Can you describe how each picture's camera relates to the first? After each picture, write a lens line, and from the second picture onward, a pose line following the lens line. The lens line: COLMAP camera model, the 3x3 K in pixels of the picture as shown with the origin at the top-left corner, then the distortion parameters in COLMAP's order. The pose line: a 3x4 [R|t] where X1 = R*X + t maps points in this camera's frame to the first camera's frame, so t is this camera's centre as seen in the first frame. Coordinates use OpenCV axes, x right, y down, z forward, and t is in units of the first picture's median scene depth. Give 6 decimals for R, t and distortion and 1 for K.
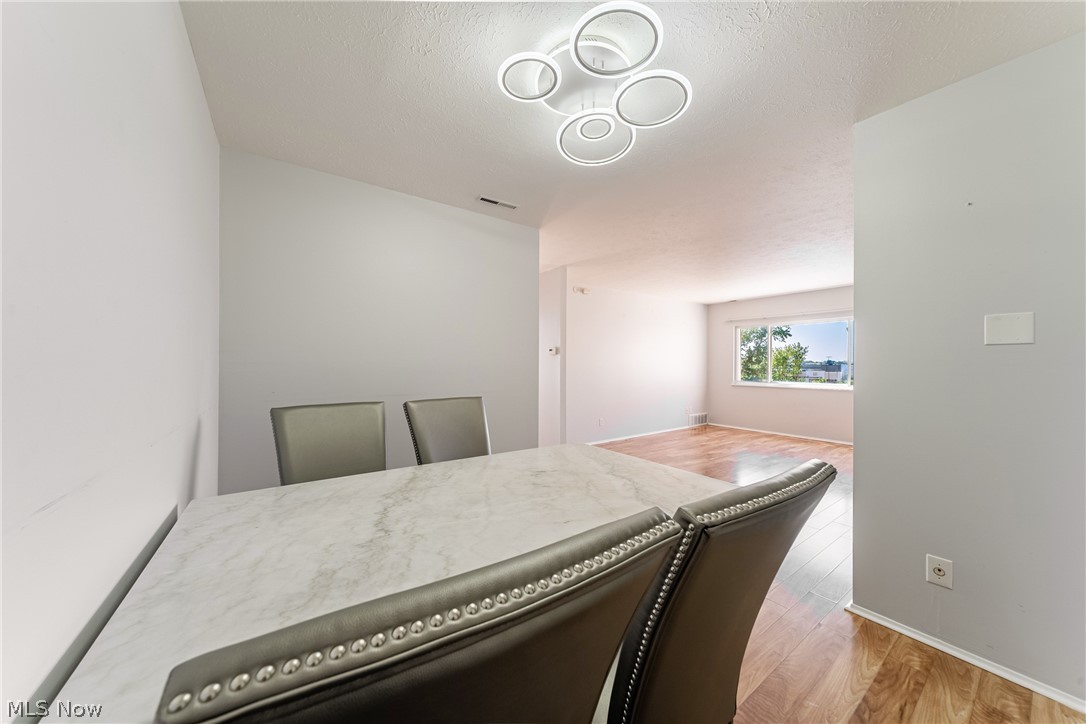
lens RADIAL K [[372.8, 0, 539.2], [0, 372.8, 363.1], [0, 0, 1]] dist [-0.000233, -0.000117]
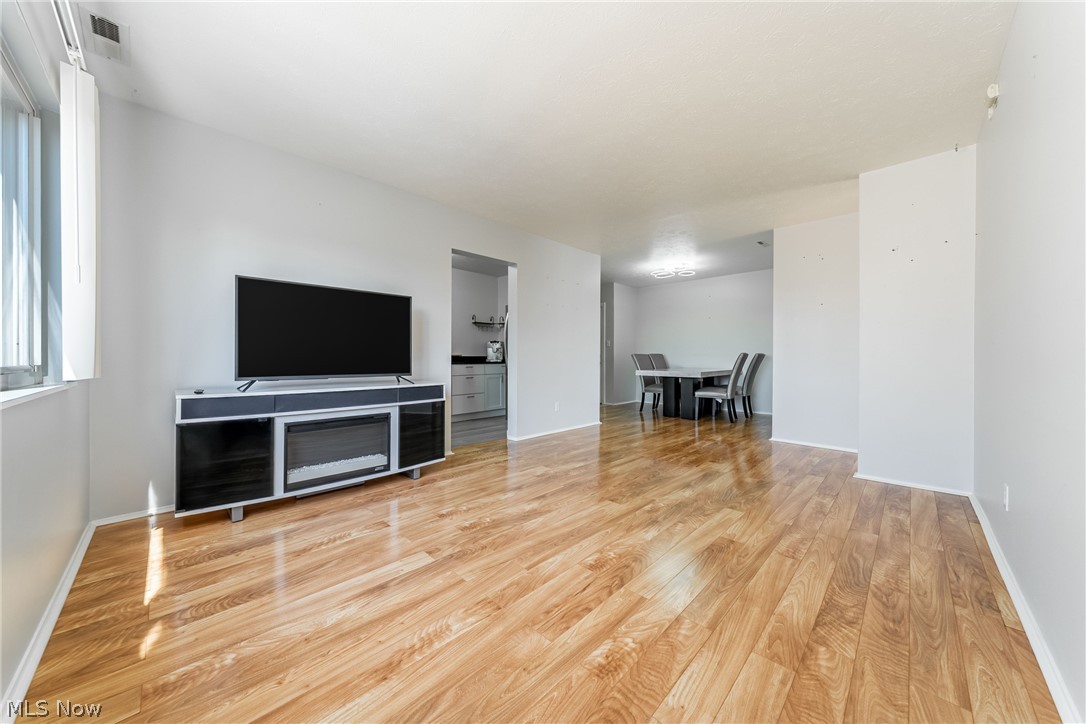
lens RADIAL K [[372.8, 0, 544.4], [0, 372.8, 355.4], [0, 0, 1]] dist [-0.000233, -0.000117]
pose [[-0.985069, -0.007035, -0.172016, 0.472840], [-0.005803, 0.999954, -0.007664, 0.042688], [0.172062, -0.006551, -0.985064, 1.010932]]
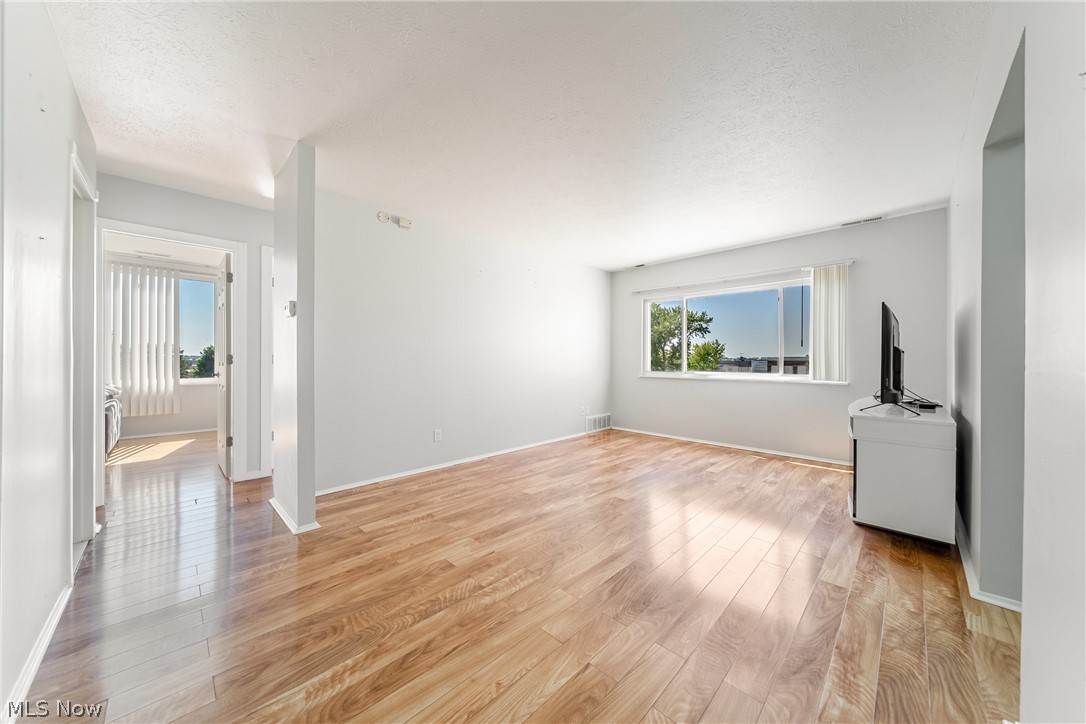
lens RADIAL K [[372.8, 0, 542.8], [0, 372.8, 358.6], [0, 0, 1]] dist [-0.000233, -0.000117]
pose [[0.985229, 0.000434, 0.171239, 0.191999], [0.000264, 0.999992, -0.004055, 0.025146], [-0.171239, 0.004040, 0.985221, 0.284241]]
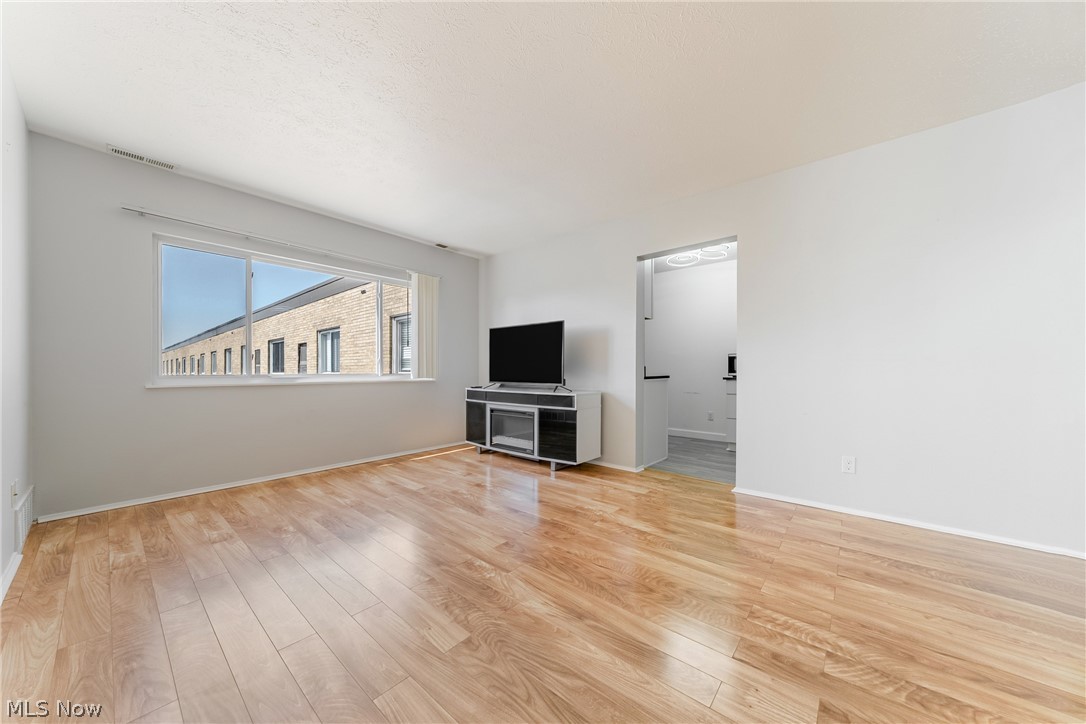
lens RADIAL K [[372.8, 0, 544.1], [0, 372.8, 371.5], [0, 0, 1]] dist [-0.000233, -0.000117]
pose [[-0.248349, -0.007304, 0.968643, 0.055728], [-0.002570, 0.999973, 0.006881, 0.039777], [-0.968667, -0.000781, -0.248361, 0.715485]]
